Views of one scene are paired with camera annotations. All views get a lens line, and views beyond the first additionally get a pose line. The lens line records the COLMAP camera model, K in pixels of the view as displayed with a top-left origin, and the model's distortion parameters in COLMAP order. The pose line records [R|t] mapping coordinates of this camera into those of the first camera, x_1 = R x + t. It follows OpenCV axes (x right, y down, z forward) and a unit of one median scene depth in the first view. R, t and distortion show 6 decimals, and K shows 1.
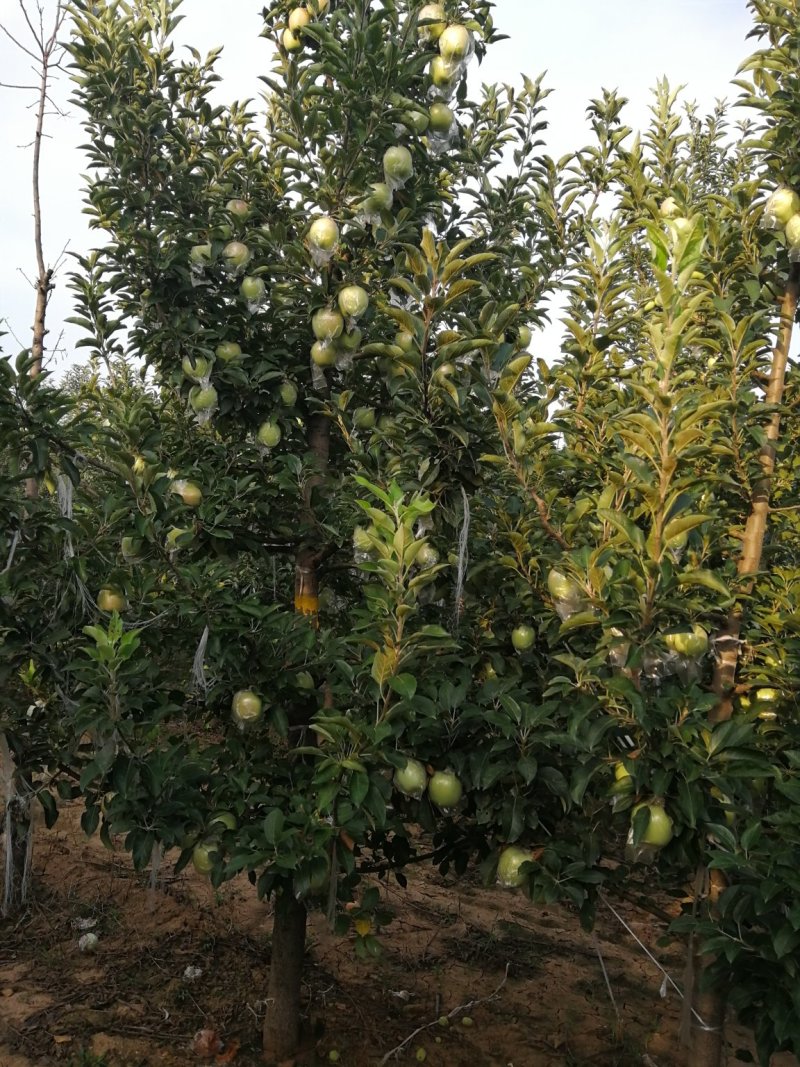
lens RADIAL K [[796.5, 0, 399.3], [0, 796.5, 534.3], [0, 0, 1]] dist [-0.005012, 0.013172]
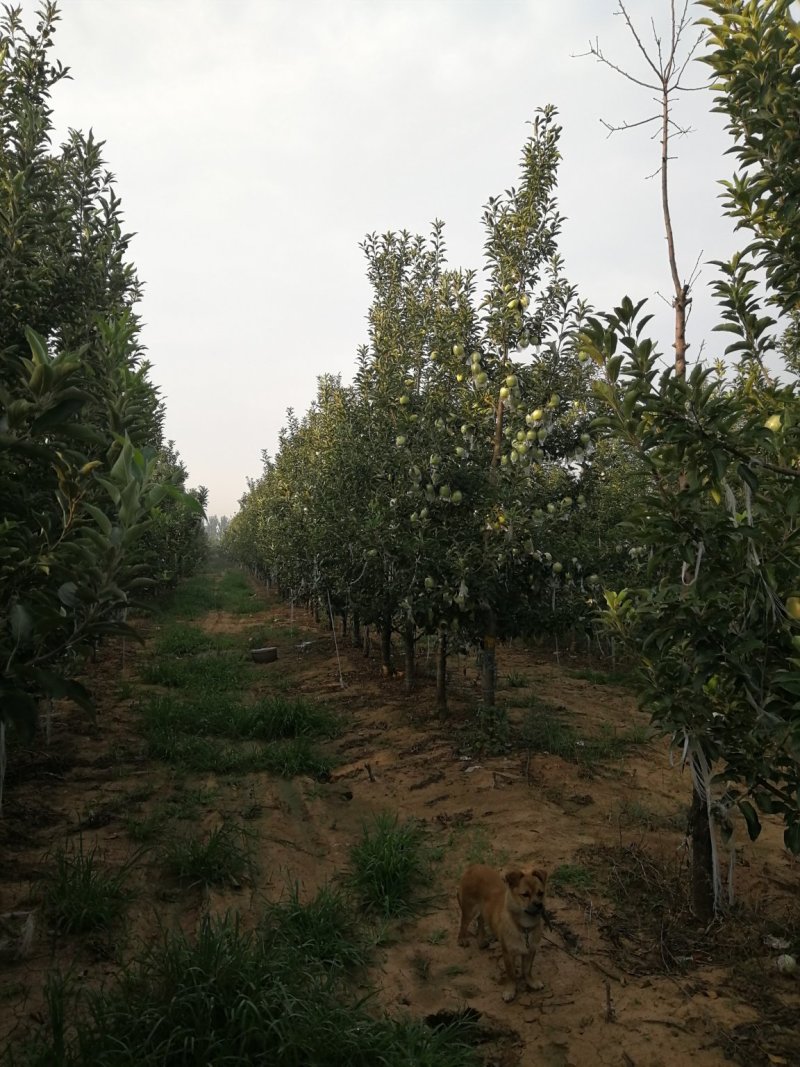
lens RADIAL K [[796.5, 0, 399.3], [0, 796.5, 534.3], [0, 0, 1]] dist [-0.005012, 0.013172]
pose [[0.779753, -0.081141, -0.620807, -0.124532], [0.075953, 0.996502, -0.034846, -0.007028], [0.621463, -0.019981, 0.783188, -0.035793]]
